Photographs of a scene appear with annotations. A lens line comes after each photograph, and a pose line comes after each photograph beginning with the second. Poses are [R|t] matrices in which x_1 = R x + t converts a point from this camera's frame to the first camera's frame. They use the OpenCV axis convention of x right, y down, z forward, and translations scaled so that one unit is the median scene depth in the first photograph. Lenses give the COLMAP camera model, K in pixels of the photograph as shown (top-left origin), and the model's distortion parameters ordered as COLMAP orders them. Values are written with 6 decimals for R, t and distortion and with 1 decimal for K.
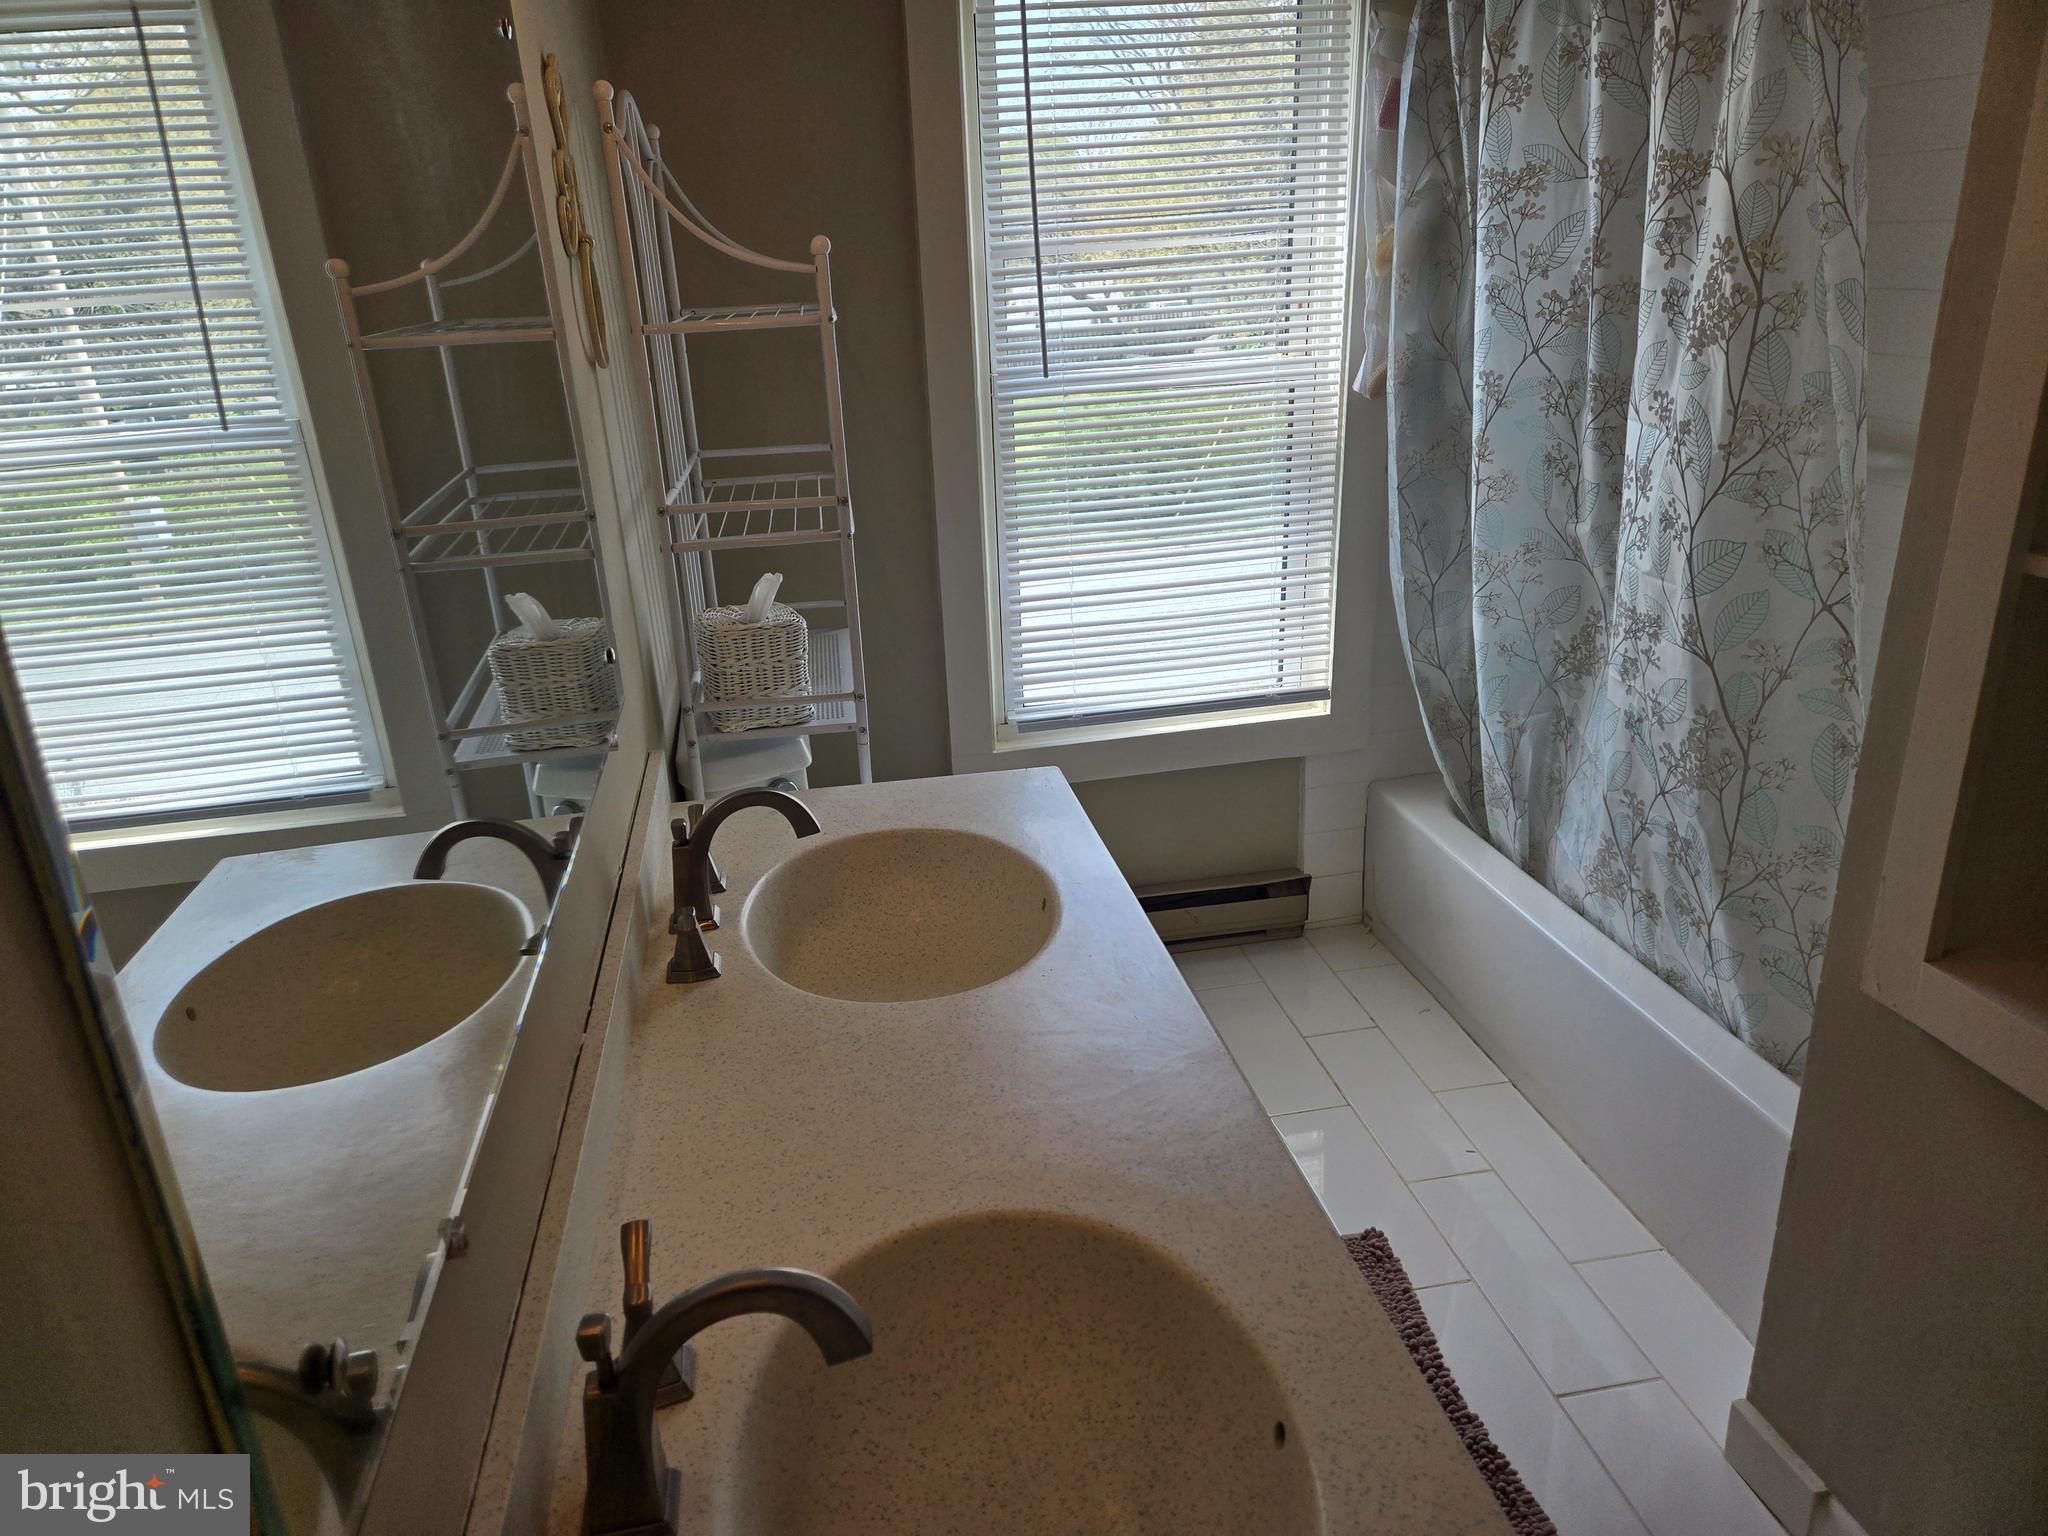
lens RADIAL K [[1401.7, 0, 1024.0], [0, 1401.7, 768.0], [0, 0, 1]] dist [0.087405, -0.077418]
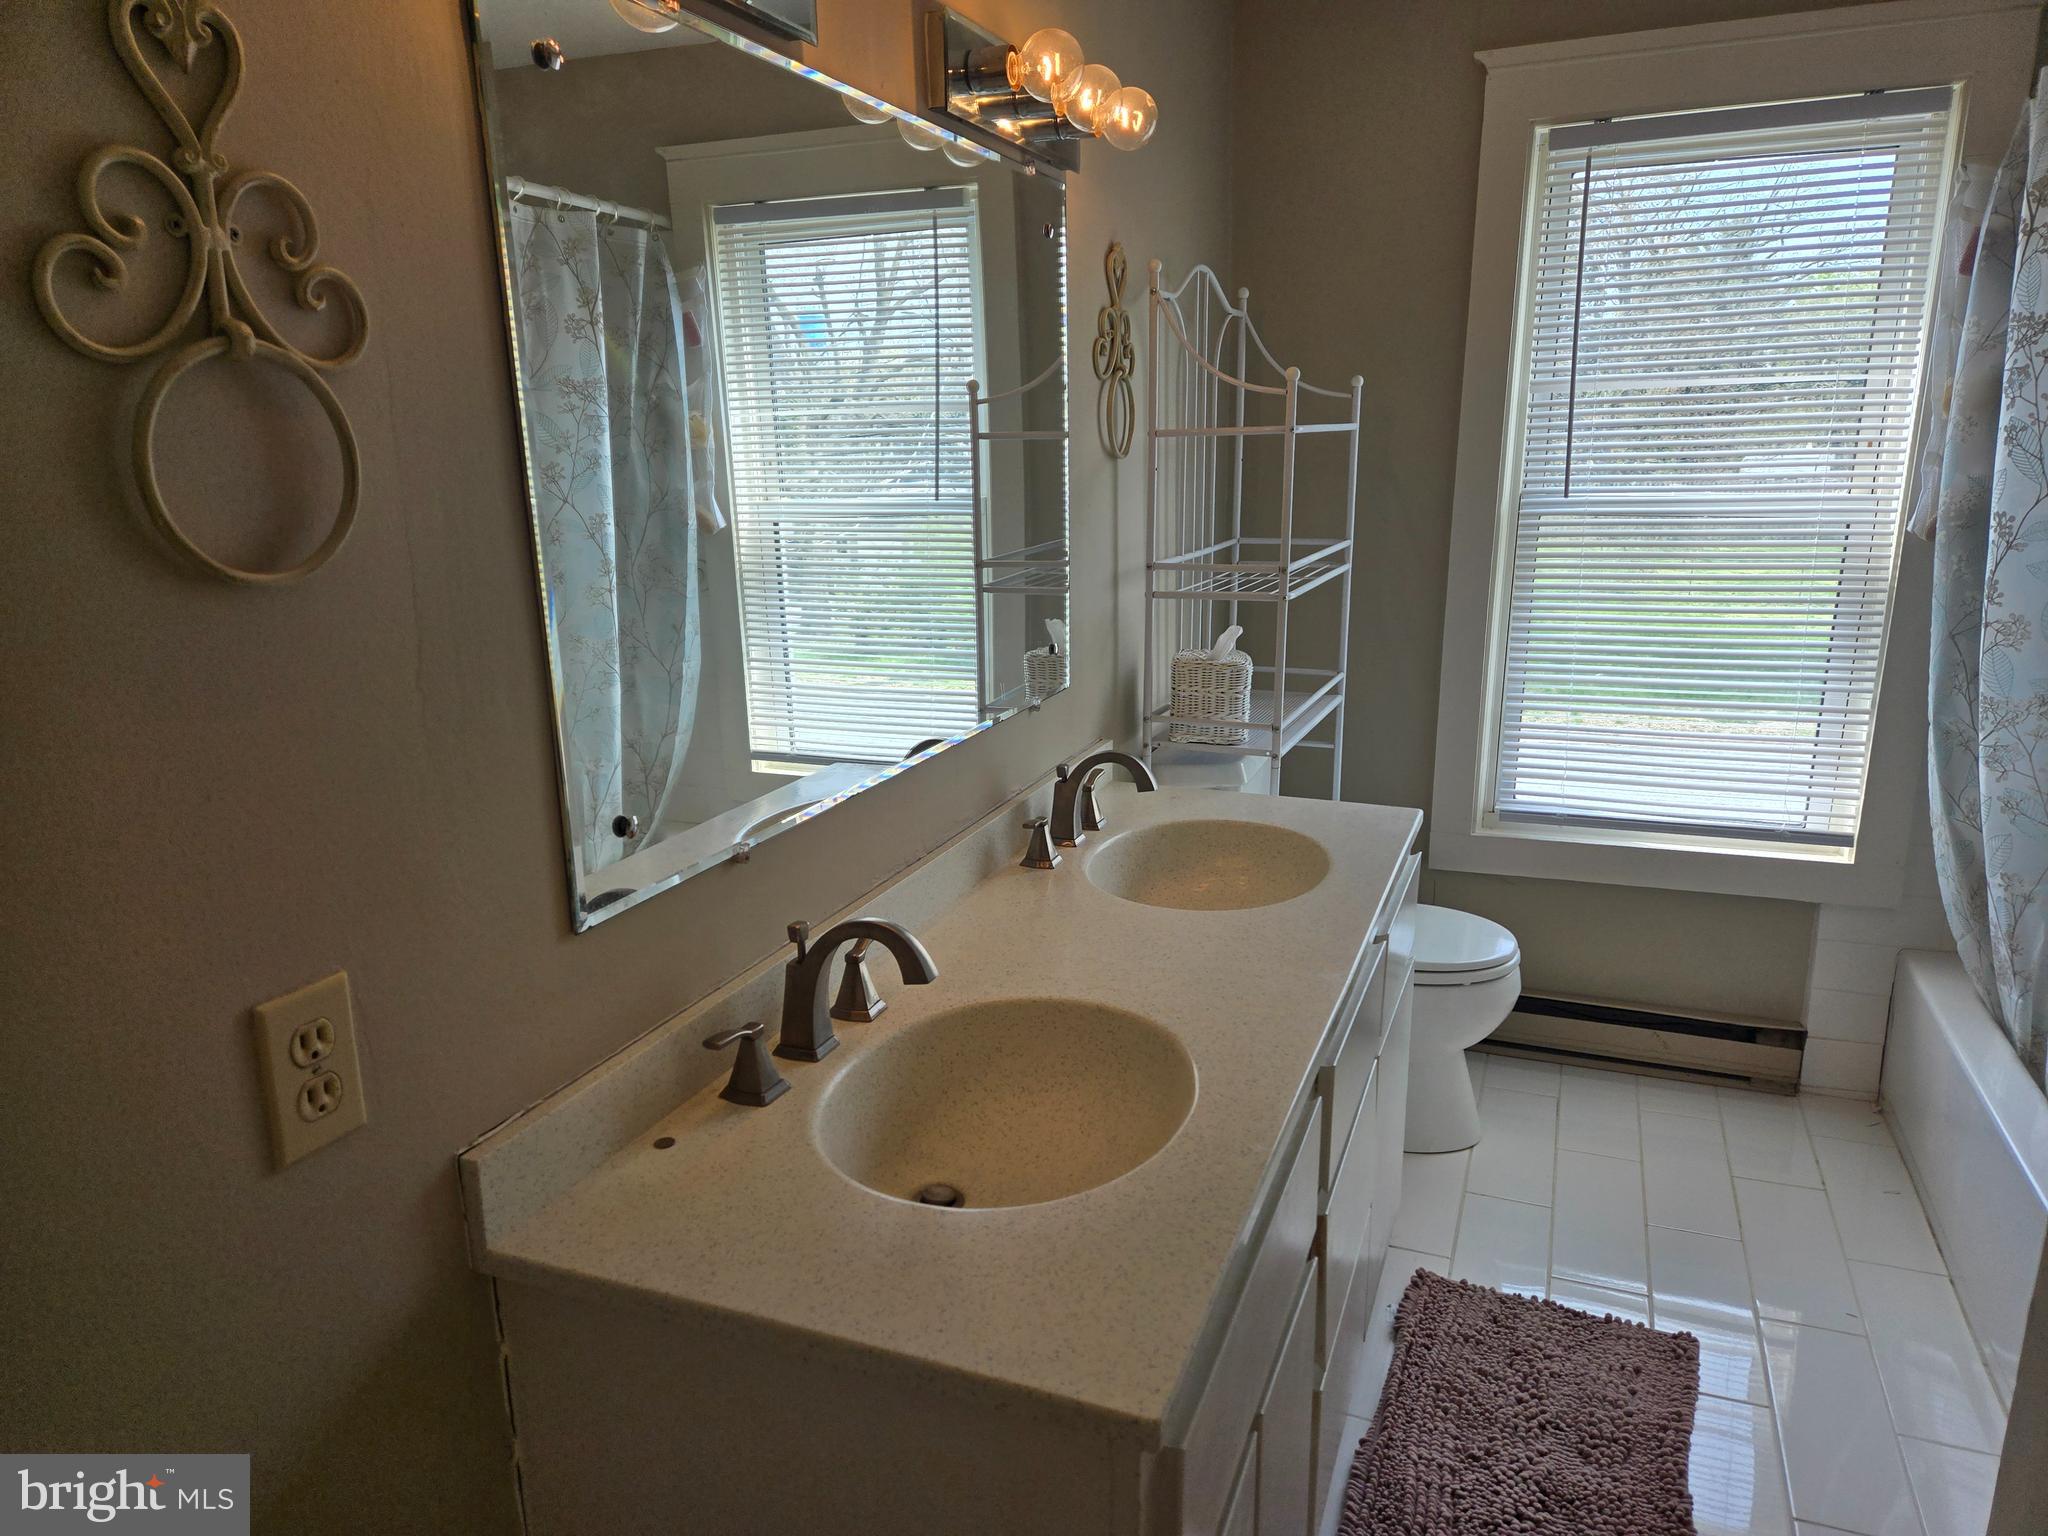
lens RADIAL K [[1401.7, 0, 1024.0], [0, 1401.7, 768.0], [0, 0, 1]] dist [0.087405, -0.077418]
pose [[0.850650, 0.158184, -0.501370, 0.235720], [-0.205122, 0.977940, -0.039478, 0.056999], [0.484065, 0.136424, 0.864332, -0.124670]]
